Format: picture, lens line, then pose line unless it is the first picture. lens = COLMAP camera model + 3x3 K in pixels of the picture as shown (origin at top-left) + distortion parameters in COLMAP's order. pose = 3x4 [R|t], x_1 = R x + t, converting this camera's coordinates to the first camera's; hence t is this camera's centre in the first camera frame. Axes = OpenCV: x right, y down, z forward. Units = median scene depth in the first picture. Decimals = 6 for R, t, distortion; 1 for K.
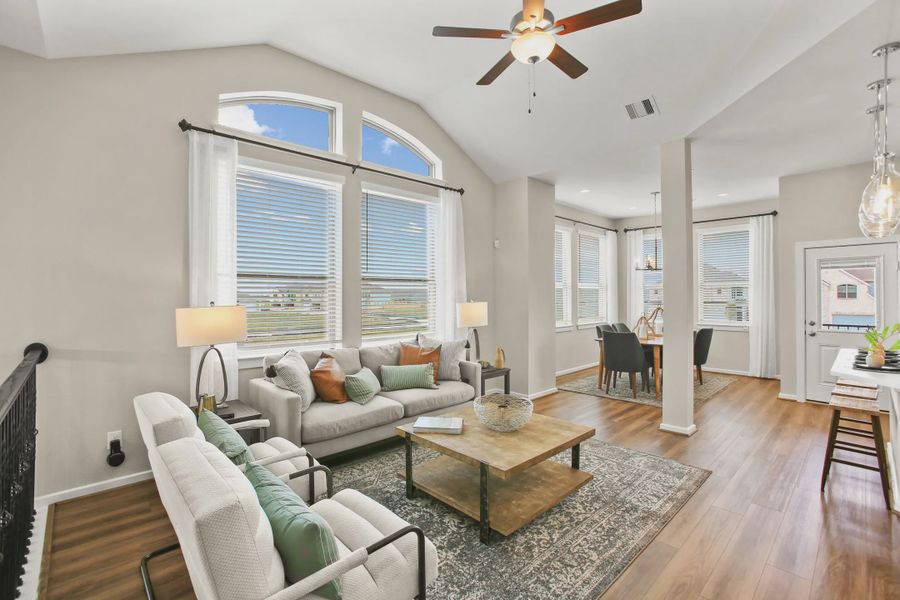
lens RADIAL K [[406.2, 0, 448.0], [0, 406.2, 297.5], [0, 0, 1]] dist [-0.062015, 0.032329]
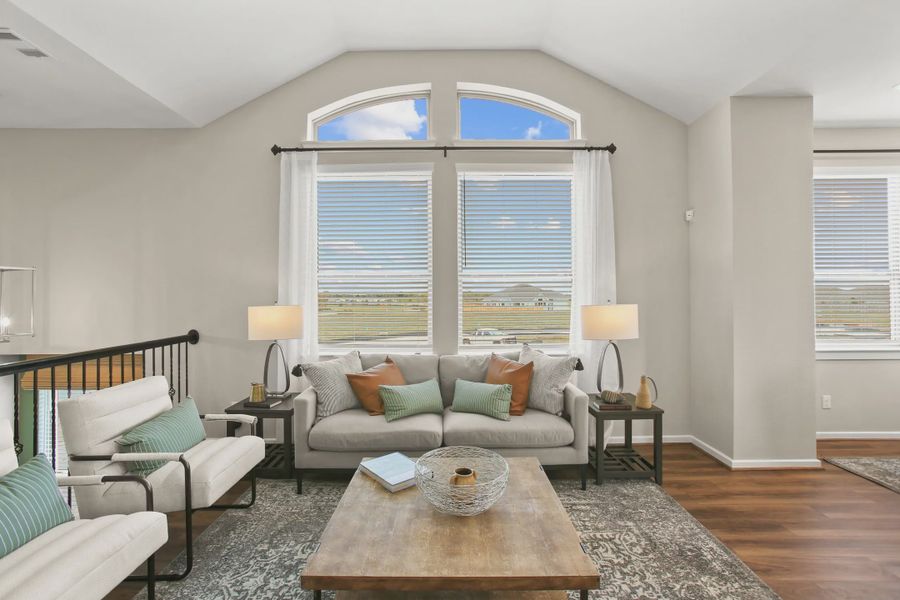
lens RADIAL K [[406.2, 0, 448.0], [0, 406.2, 297.5], [0, 0, 1]] dist [-0.062015, 0.032329]
pose [[0.732993, 0.002024, -0.680233, 0.363386], [0.000522, 0.999994, 0.003538, -0.003220], [0.680236, -0.002948, 0.732987, 0.348626]]
